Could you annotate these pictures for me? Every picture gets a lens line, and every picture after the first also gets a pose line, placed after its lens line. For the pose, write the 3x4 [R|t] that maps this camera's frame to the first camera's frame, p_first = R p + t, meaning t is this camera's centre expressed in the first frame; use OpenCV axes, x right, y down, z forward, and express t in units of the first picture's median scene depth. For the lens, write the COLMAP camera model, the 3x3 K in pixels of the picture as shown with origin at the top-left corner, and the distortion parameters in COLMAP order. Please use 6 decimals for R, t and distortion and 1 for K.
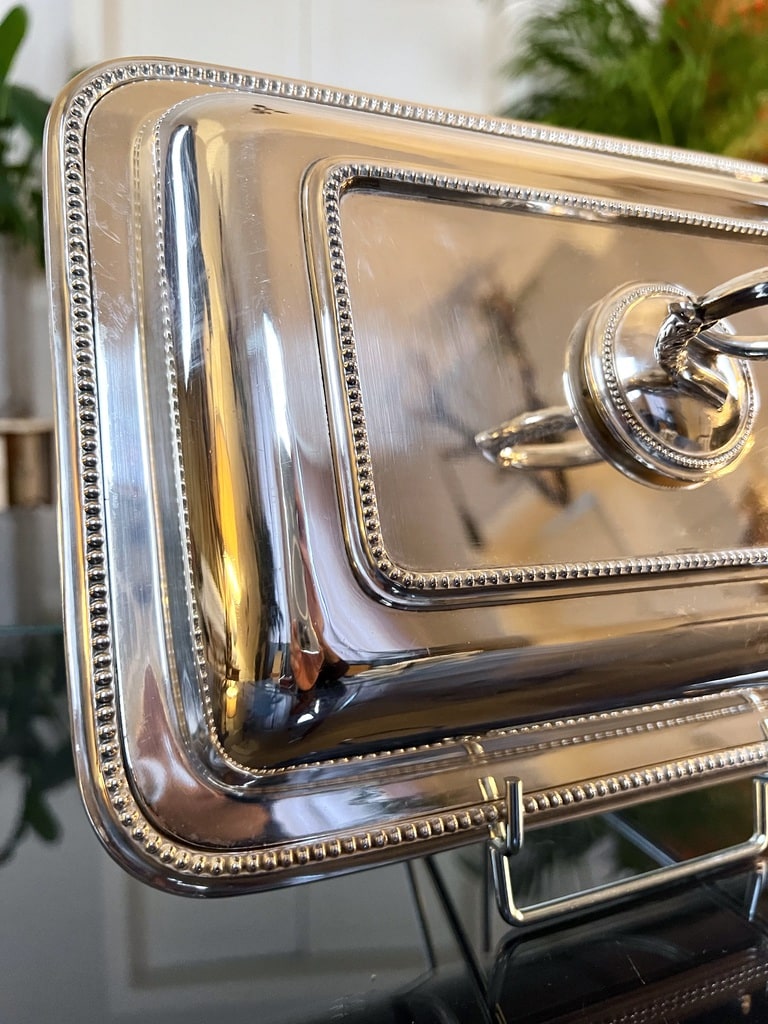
lens RADIAL K [[824.3, 0, 388.4], [0, 824.3, 518.0], [0, 0, 1]] dist [0.015816, 0.003679]
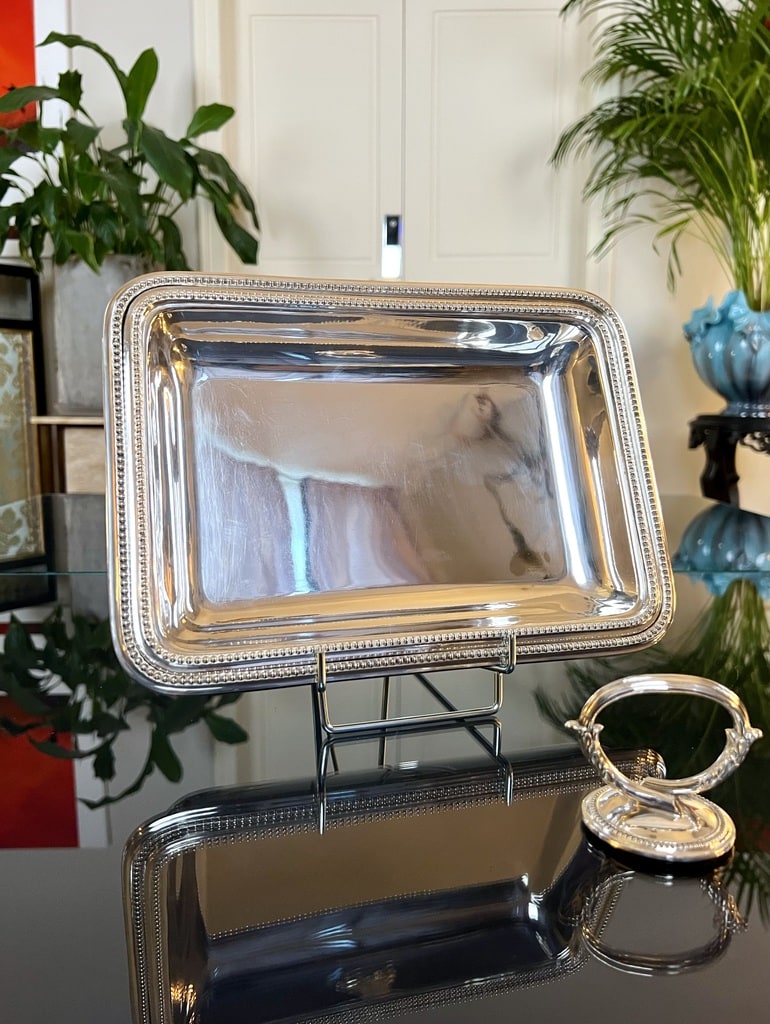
lens RADIAL K [[786.3, 0, 377.3], [0, 786.3, 498.8], [0, 0, 1]] dist [0.002049, -0.020478]
pose [[0.990149, -0.001865, -0.140003, 0.495317], [0.001149, 0.999986, -0.005197, -0.035534], [0.140011, 0.004985, 0.990137, -0.764451]]
